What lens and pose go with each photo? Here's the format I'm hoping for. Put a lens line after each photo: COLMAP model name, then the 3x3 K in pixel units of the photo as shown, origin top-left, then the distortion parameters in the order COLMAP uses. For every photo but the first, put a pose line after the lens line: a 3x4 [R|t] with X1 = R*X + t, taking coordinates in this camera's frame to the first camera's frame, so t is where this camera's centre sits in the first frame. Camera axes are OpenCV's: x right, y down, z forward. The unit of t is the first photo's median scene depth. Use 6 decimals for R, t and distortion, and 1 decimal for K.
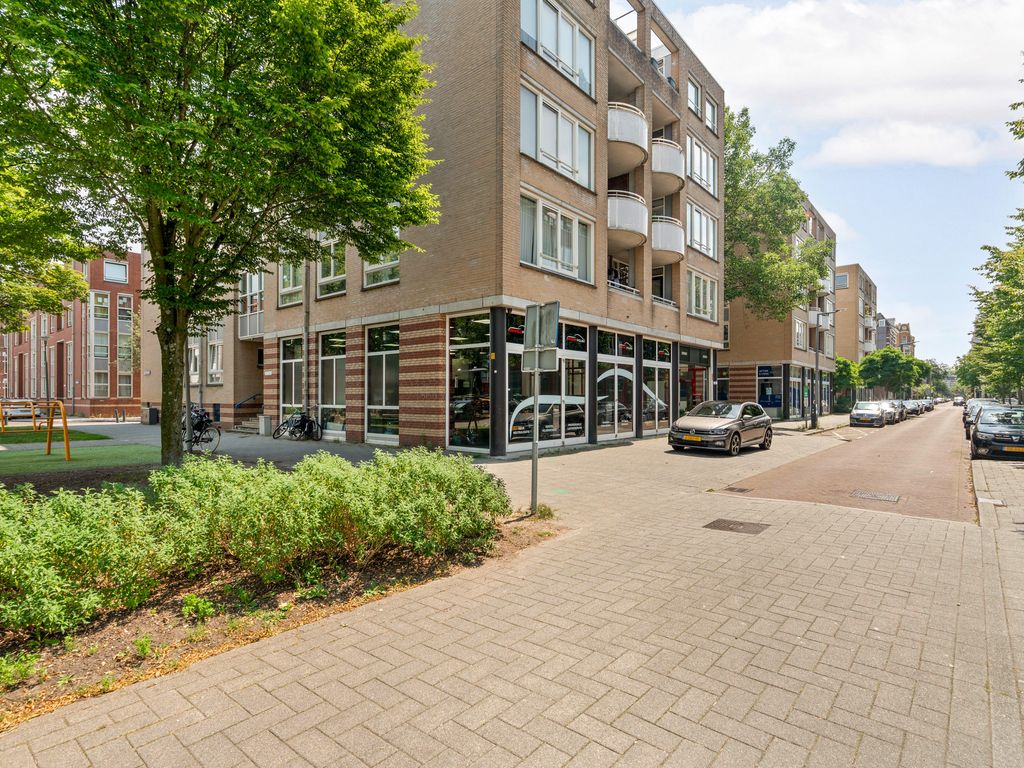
lens RADIAL K [[533.0, 0, 512.0], [0, 533.0, 384.0], [0, 0, 1]] dist [0.000377, 0.000238]
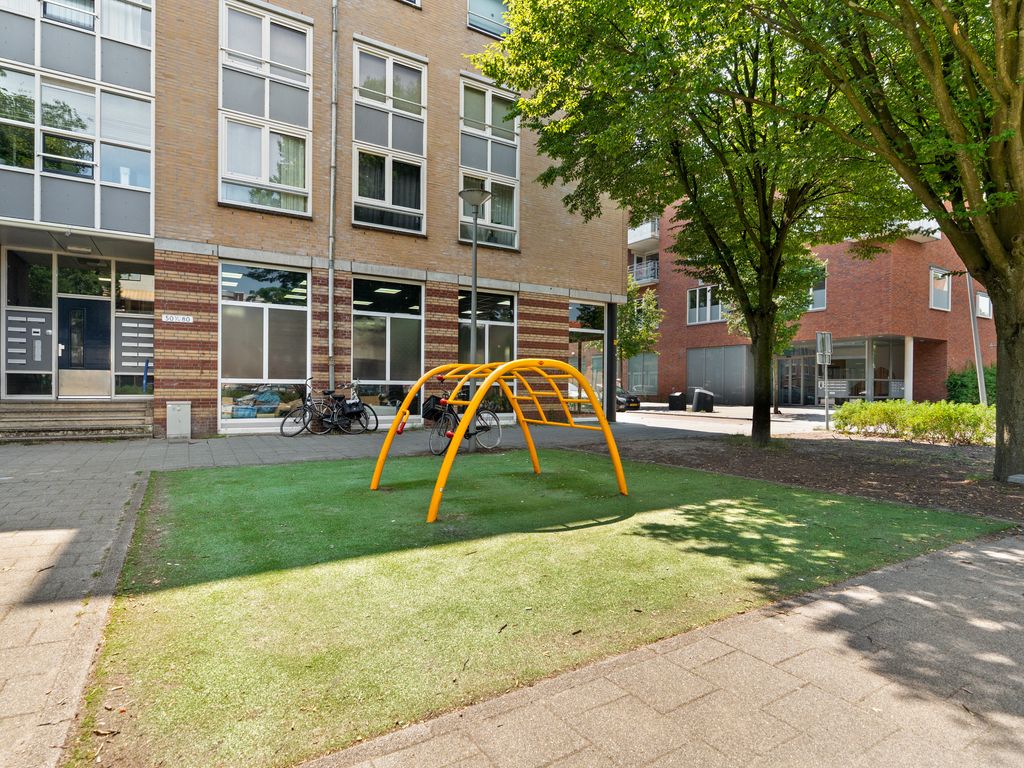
lens RADIAL K [[533.0, 0, 512.0], [0, 533.0, 384.0], [0, 0, 1]] dist [0.000377, 0.000238]
pose [[0.321329, 0.004110, 0.946959, -0.952714], [-0.023989, 0.999705, 0.003801, 0.036080], [-0.946664, -0.023938, 0.321332, 0.594768]]
